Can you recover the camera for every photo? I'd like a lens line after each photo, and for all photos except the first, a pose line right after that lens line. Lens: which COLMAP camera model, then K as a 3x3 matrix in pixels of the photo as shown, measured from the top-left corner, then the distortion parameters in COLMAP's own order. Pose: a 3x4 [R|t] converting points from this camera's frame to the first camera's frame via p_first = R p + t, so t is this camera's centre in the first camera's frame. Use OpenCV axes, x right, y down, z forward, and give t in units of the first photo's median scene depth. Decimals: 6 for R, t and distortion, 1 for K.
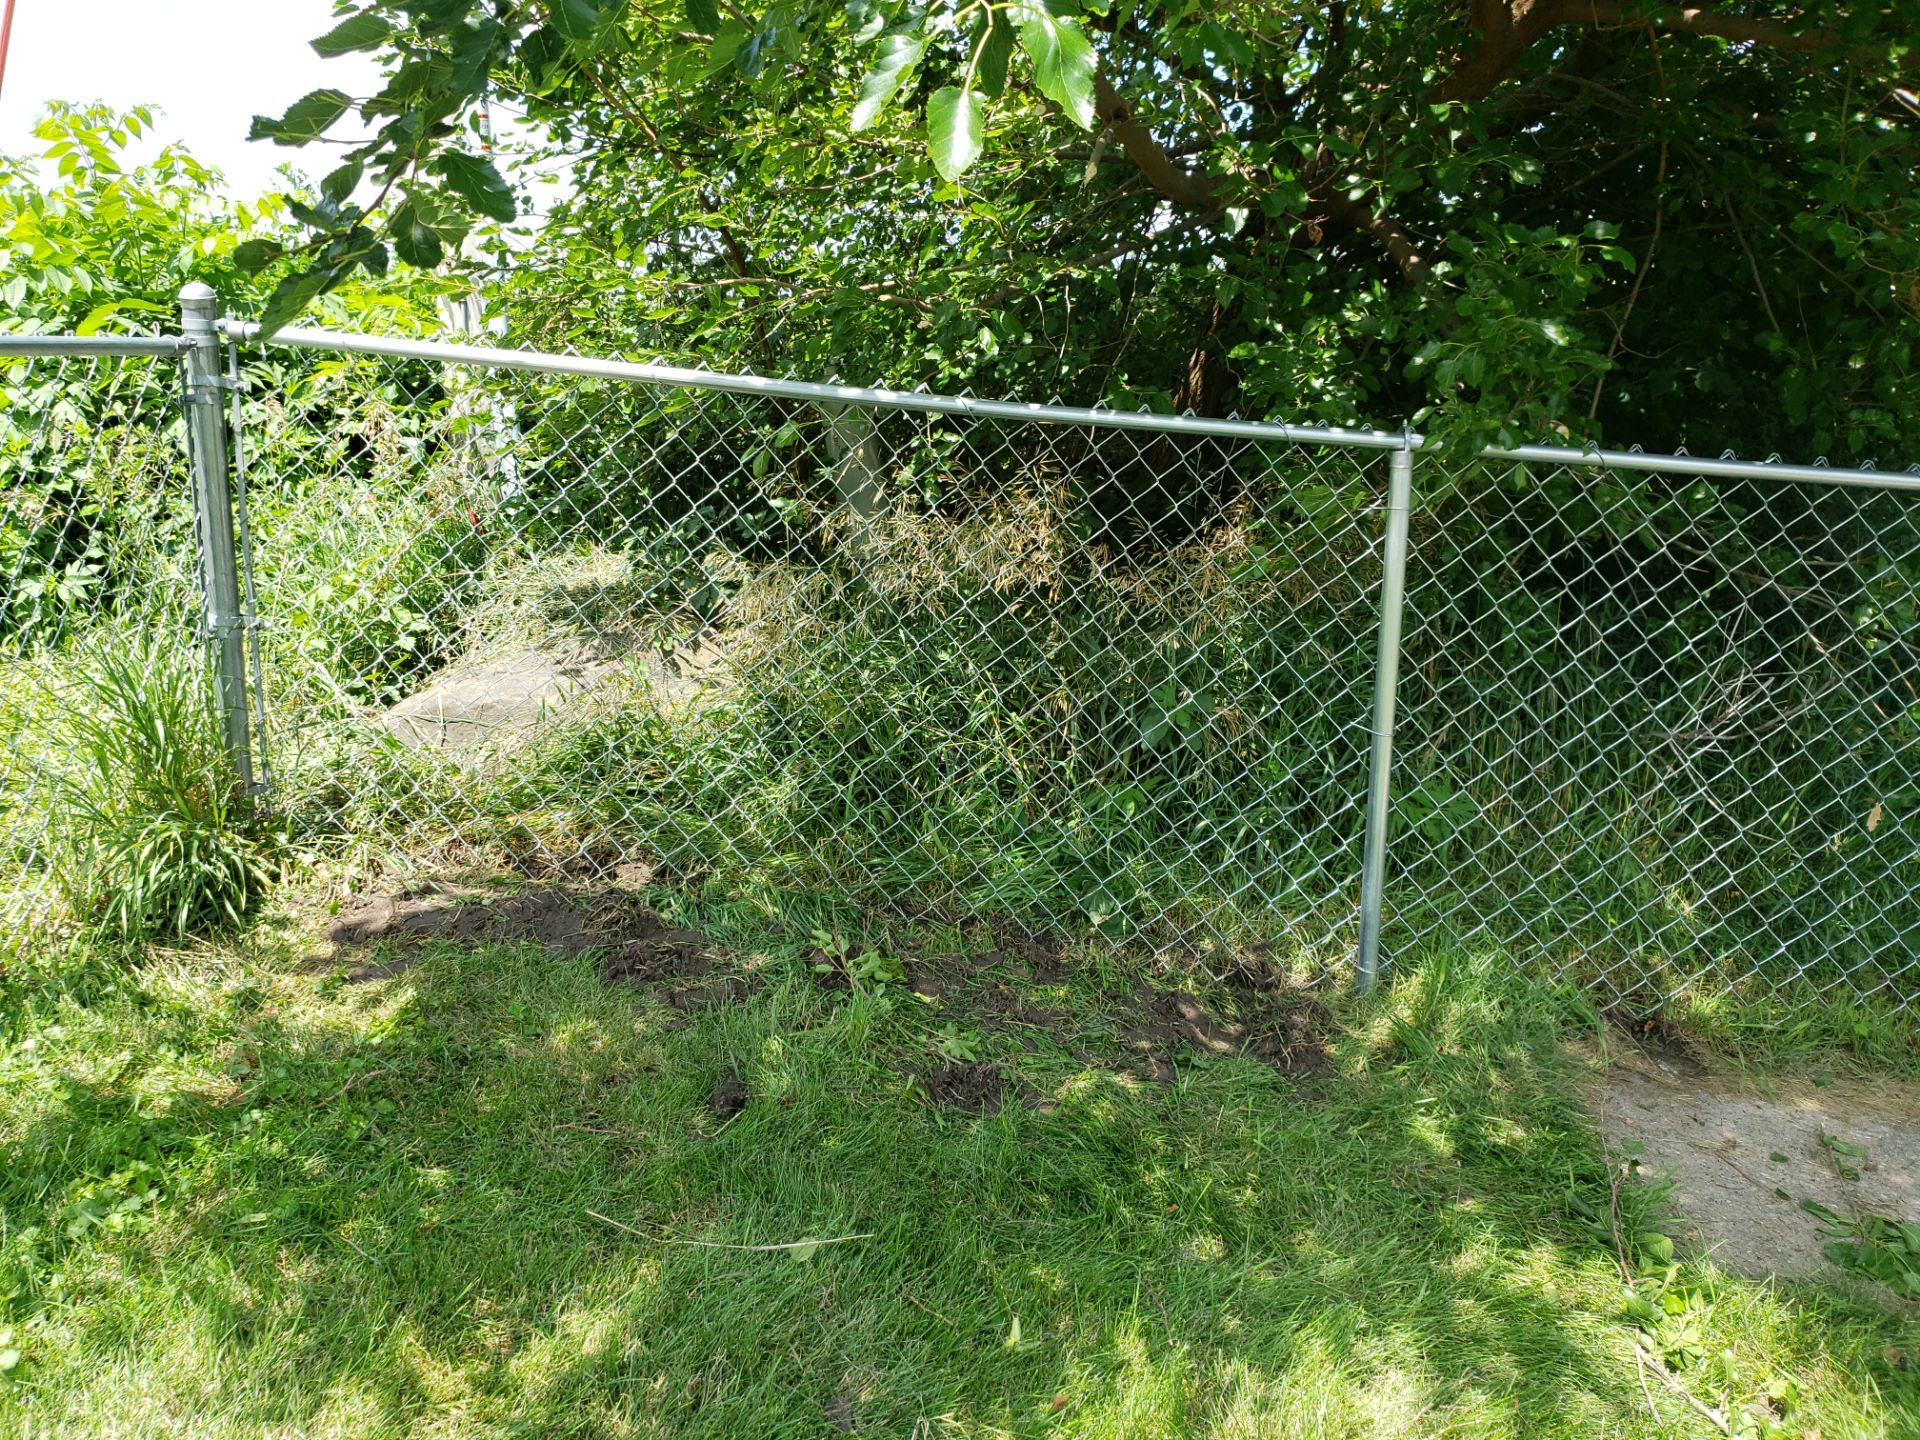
lens RADIAL K [[1462.7, 0, 962.5], [0, 1462.7, 705.5], [0, 0, 1]] dist [-0.005526, 0.018714]
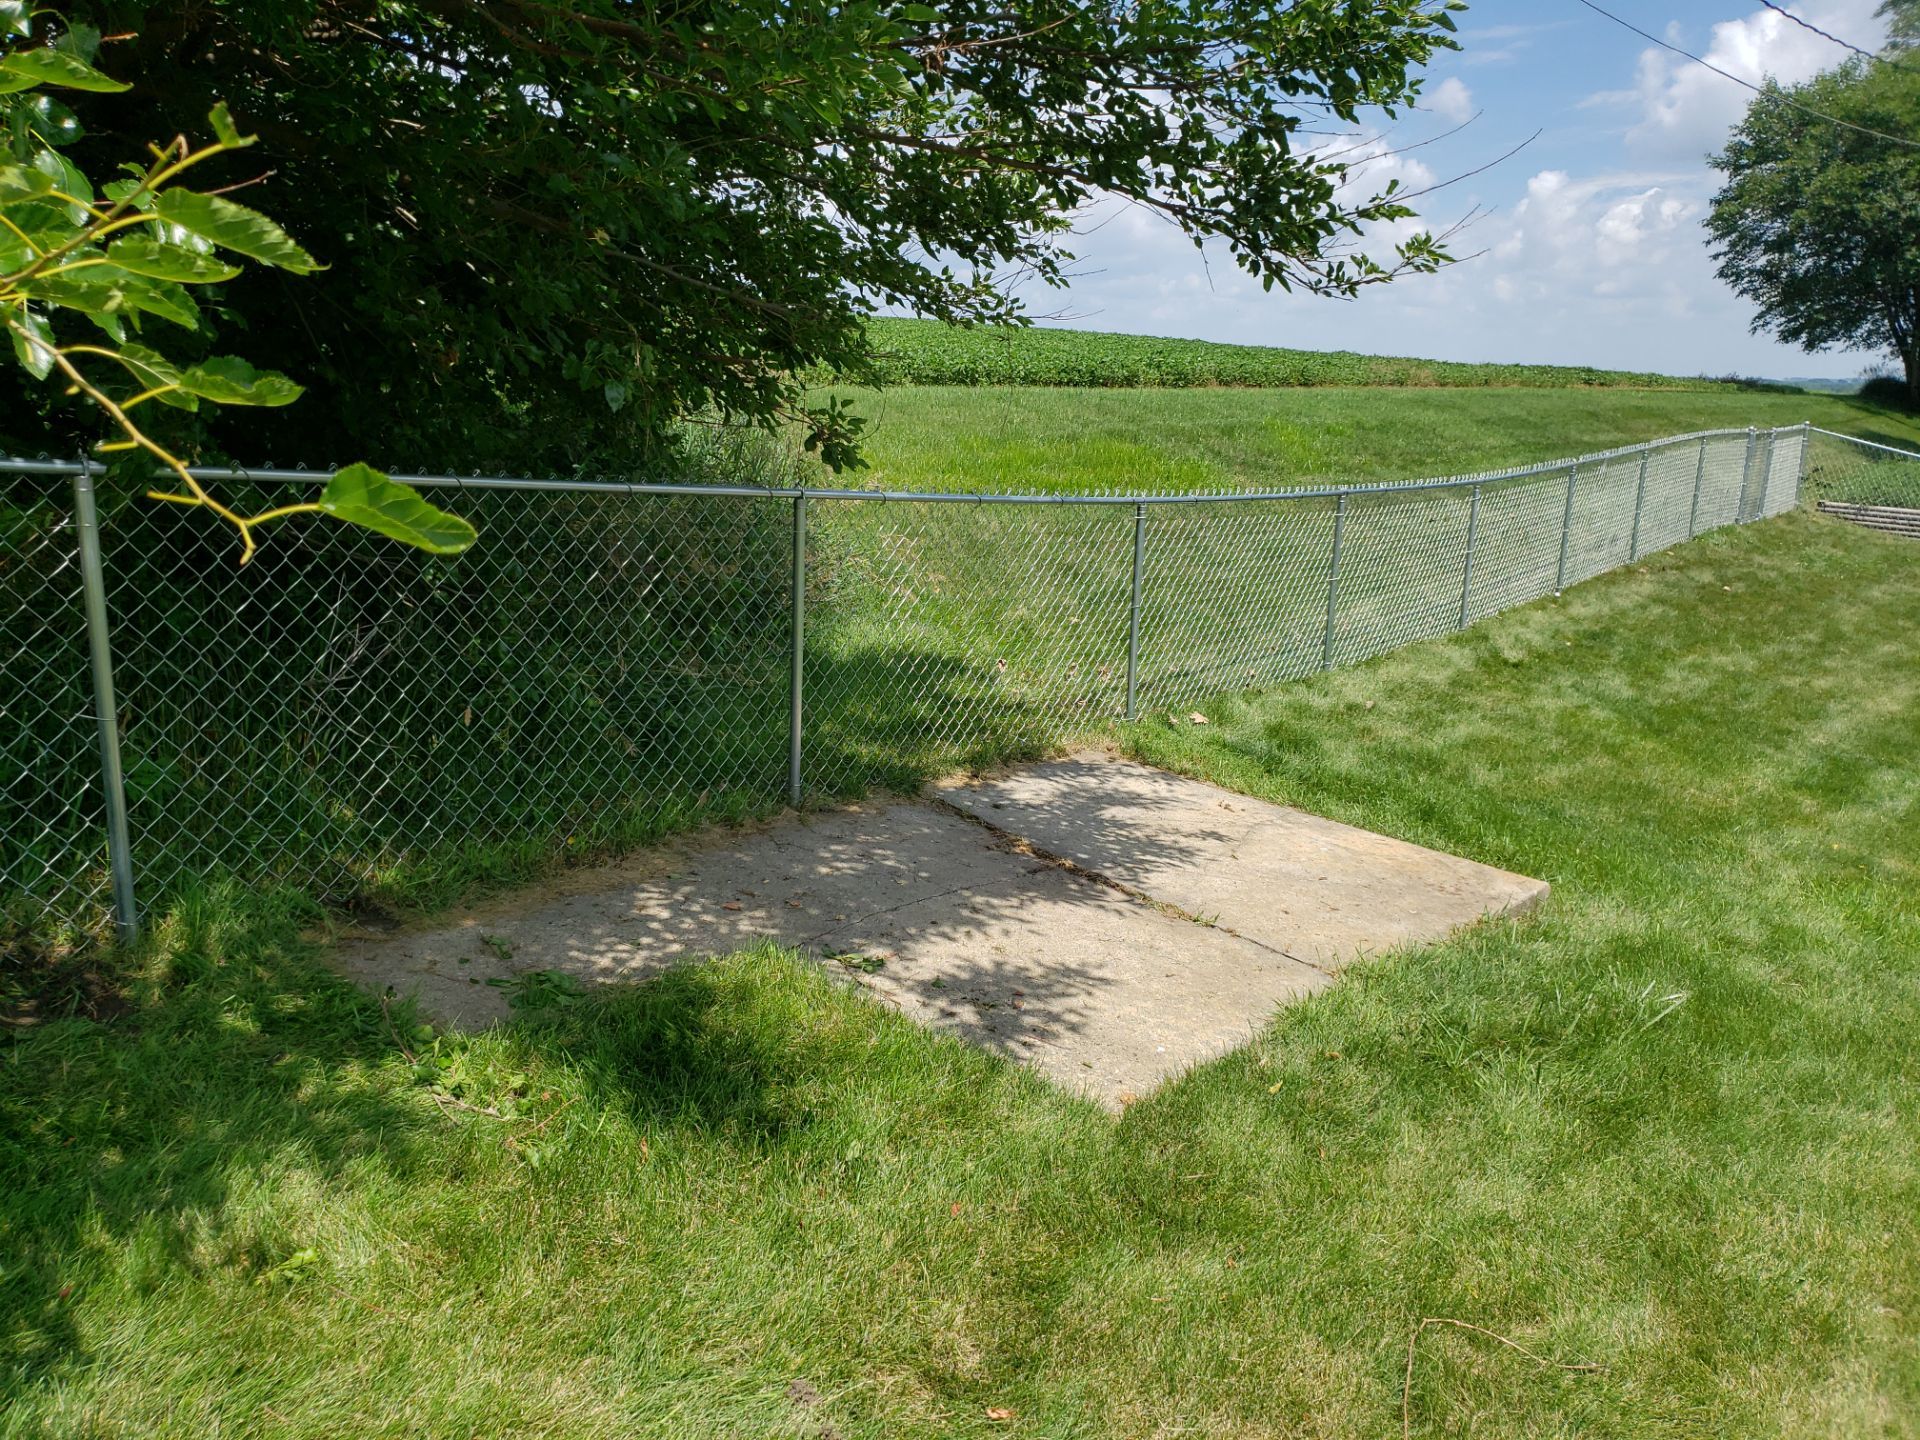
lens RADIAL K [[1462.7, 0, 962.5], [0, 1462.7, 733.1], [0, 0, 1]] dist [-0.005526, 0.018714]
pose [[0.554725, -0.185151, 0.811172, -0.289741], [0.143784, 0.981591, 0.125722, -0.018731], [-0.819516, 0.046893, 0.571134, -0.225717]]
